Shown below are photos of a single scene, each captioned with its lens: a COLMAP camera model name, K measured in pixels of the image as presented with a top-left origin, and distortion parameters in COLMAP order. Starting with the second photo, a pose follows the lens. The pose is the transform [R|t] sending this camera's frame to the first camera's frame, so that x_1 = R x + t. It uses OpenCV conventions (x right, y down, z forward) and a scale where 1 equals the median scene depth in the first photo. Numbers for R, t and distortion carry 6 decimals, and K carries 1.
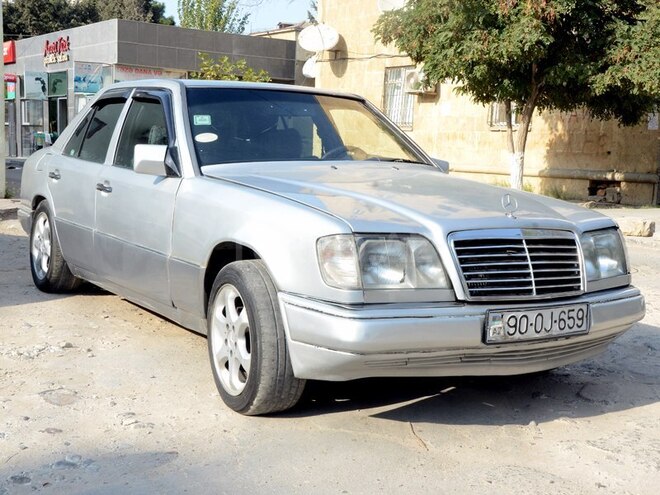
lens RADIAL K [[888.4, 0, 327.1], [0, 888.4, 246.8], [0, 0, 1]] dist [0.081113, 0.000000]
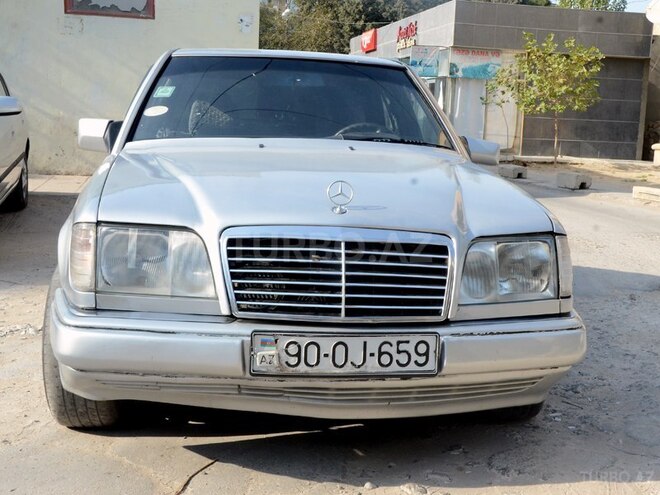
lens RADIAL K [[920.9, 0, 332.7], [0, 920.9, 249.8], [0, 0, 1]] dist [0.002440, 0.000000]
pose [[0.918946, 0.058021, -0.390091, 0.517922], [-0.052493, 0.998313, 0.024827, -0.020474], [0.390874, -0.002337, 0.920441, 0.283818]]
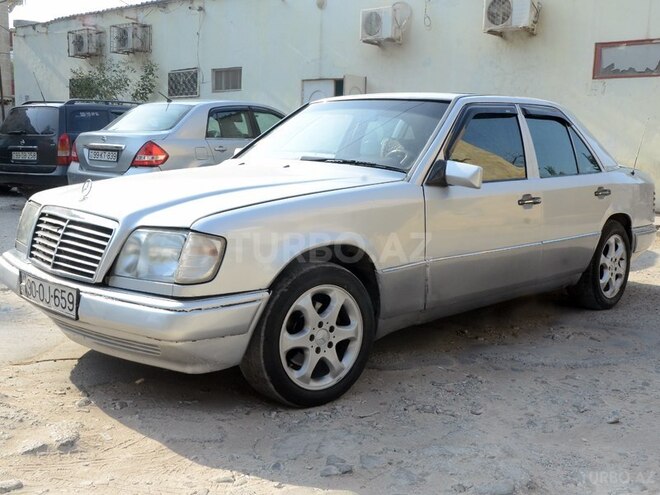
lens RADIAL K [[719.9, 0, 329.4], [0, 719.9, 246.1], [0, 0, 1]] dist [0.006901, 0.000000]
pose [[0.226863, 0.102117, -0.968558, 1.168043], [-0.130110, 0.988751, 0.073771, -0.084356], [0.965197, 0.109283, 0.237598, 1.109225]]
